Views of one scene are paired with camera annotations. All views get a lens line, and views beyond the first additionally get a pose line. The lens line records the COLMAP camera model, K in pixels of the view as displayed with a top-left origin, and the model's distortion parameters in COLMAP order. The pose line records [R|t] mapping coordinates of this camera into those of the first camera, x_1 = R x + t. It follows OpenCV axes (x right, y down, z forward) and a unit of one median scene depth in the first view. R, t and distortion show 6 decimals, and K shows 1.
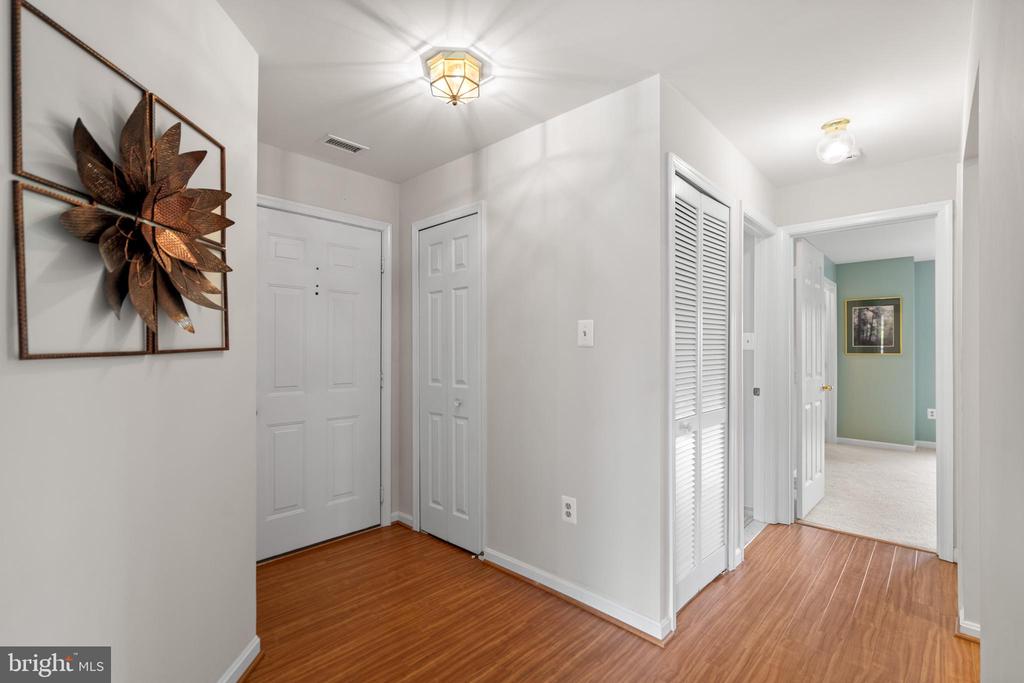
lens RADIAL K [[461.7, 0, 501.1], [0, 461.7, 351.0], [0, 0, 1]] dist [0.000232, 0.000176]
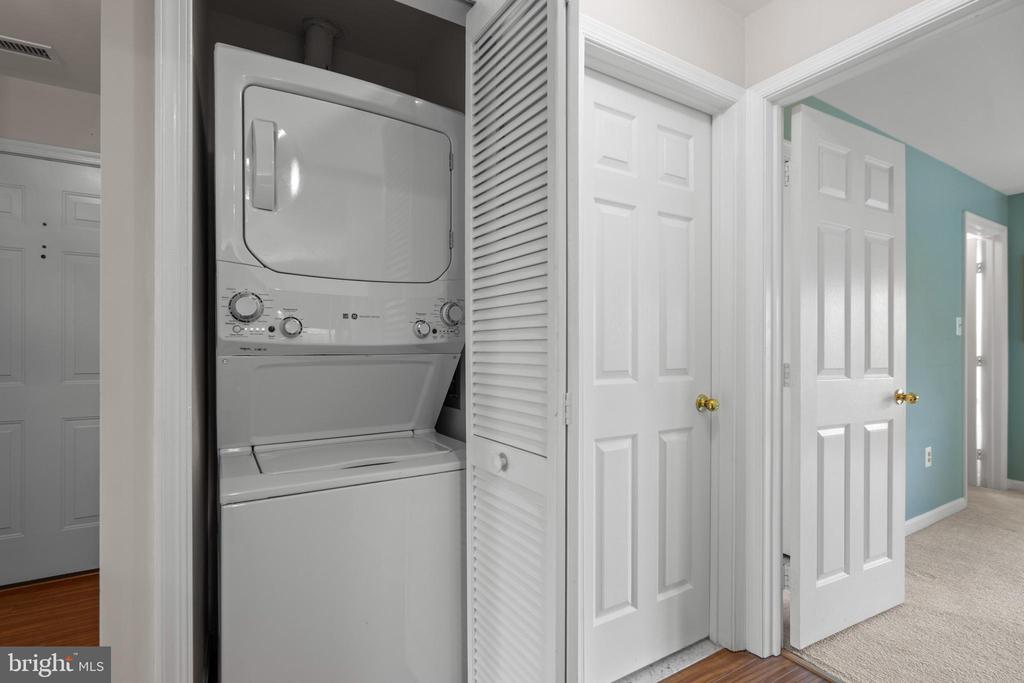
lens RADIAL K [[461.7, 0, 501.1], [0, 461.7, 351.0], [0, 0, 1]] dist [0.000232, 0.000176]
pose [[0.957568, 0.000272, -0.288206, 0.486244], [0.000763, 0.999994, 0.003481, 0.027931], [0.288205, -0.003553, 0.957562, 0.415410]]
